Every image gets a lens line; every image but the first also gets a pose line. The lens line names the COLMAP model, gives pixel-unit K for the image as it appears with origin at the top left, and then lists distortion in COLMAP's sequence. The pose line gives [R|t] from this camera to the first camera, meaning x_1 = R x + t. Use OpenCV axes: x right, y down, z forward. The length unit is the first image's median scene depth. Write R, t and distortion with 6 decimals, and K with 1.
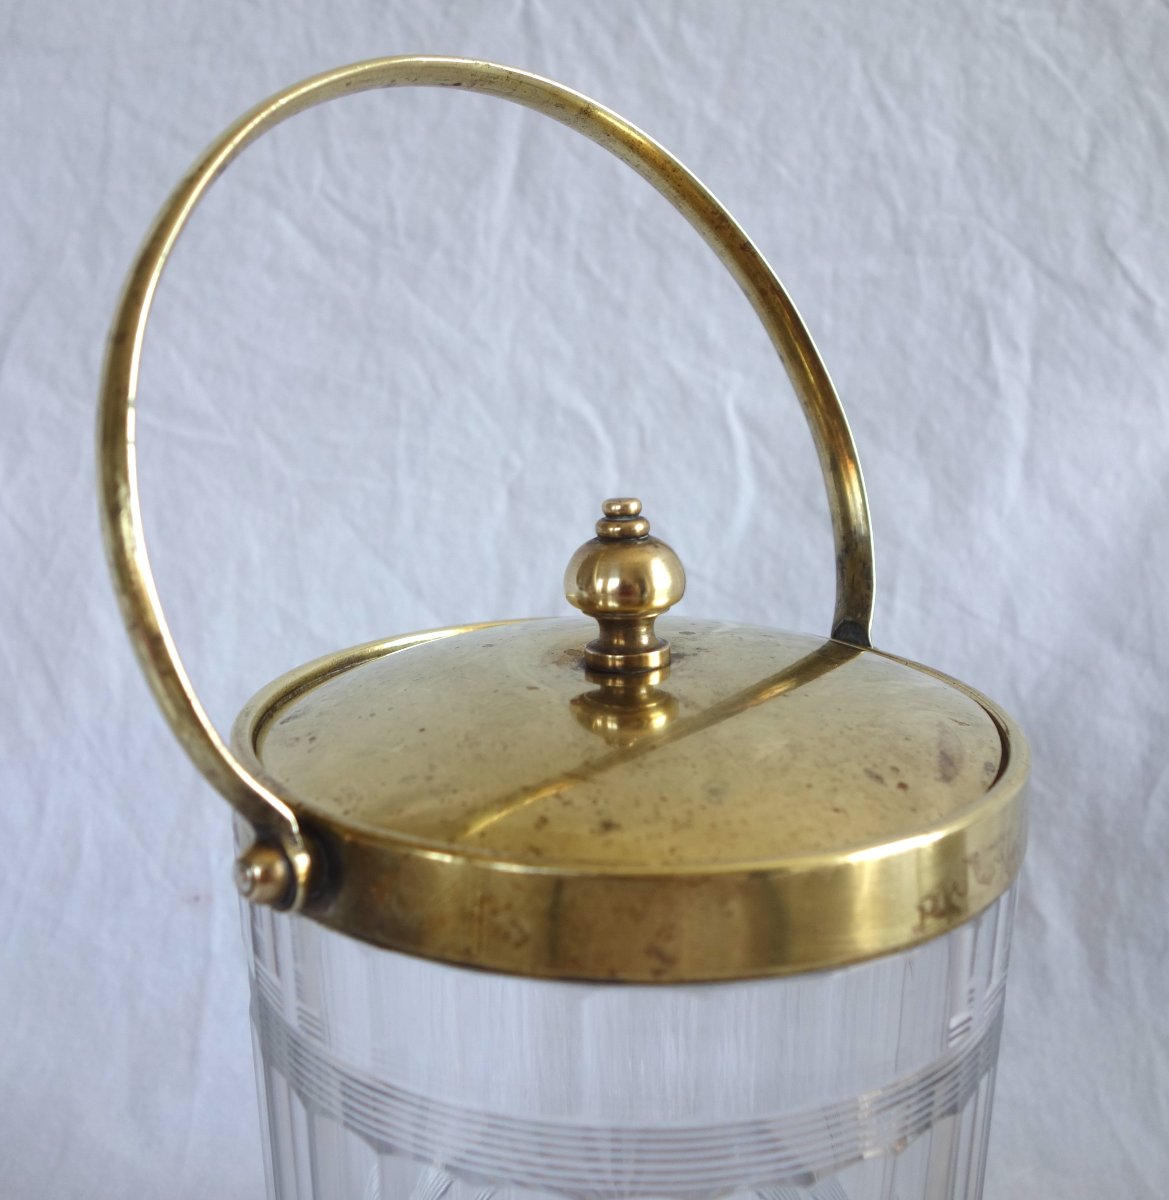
lens RADIAL K [[1379.4, 0, 567.0], [0, 1379.4, 603.0], [0, 0, 1]] dist [-0.026607, 0.005703]
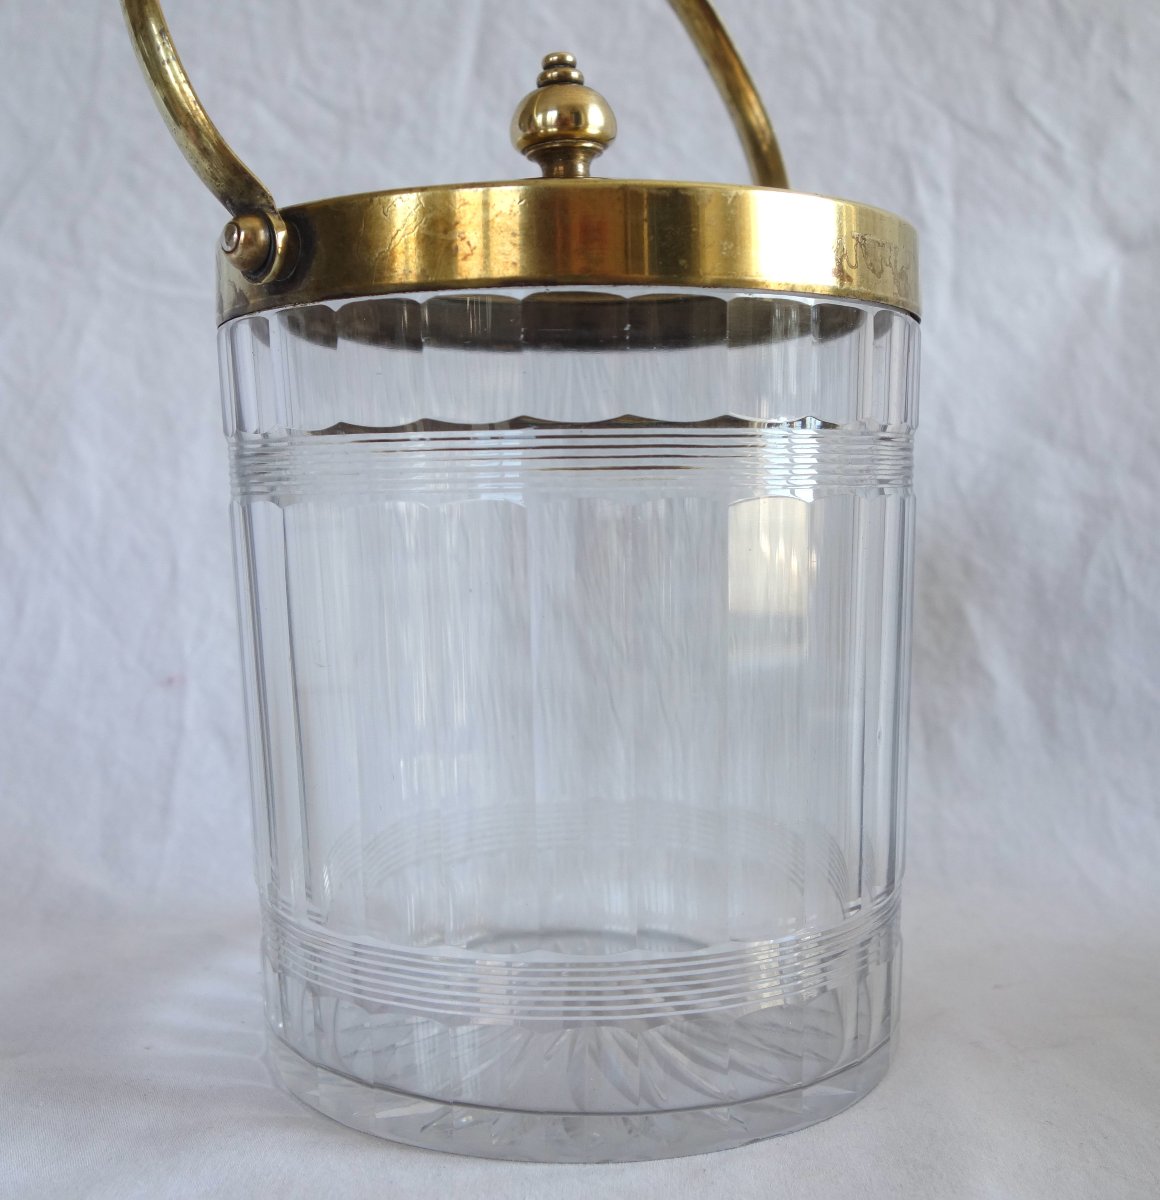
lens RADIAL K [[1441.2, 0, 561.9], [0, 1441.2, 622.2], [0, 0, 1]] dist [-0.023122, -0.018723]
pose [[0.999737, -0.019579, 0.011969, 0.010311], [0.021056, 0.990038, -0.139221, 0.308467], [-0.009124, 0.139436, 0.990189, -0.068537]]
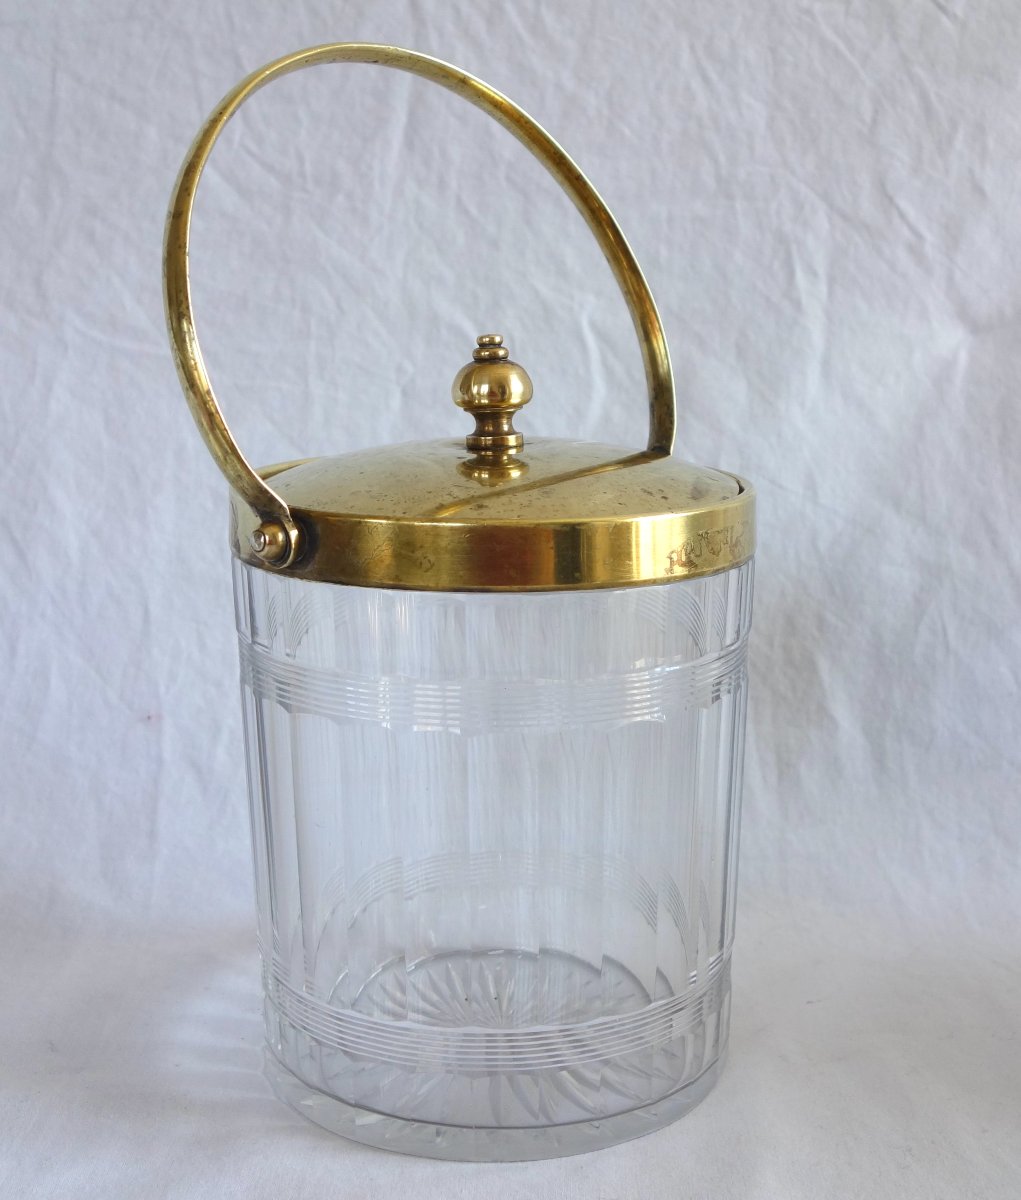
lens RADIAL K [[1588.8, 0, 557.7], [0, 1588.8, 589.3], [0, 0, 1]] dist [-0.020614, -0.031098]
pose [[0.997533, -0.010149, 0.069467, -0.005350], [0.012419, 0.999400, -0.032324, 0.142746], [-0.069098, 0.033107, 0.997060, -0.400590]]
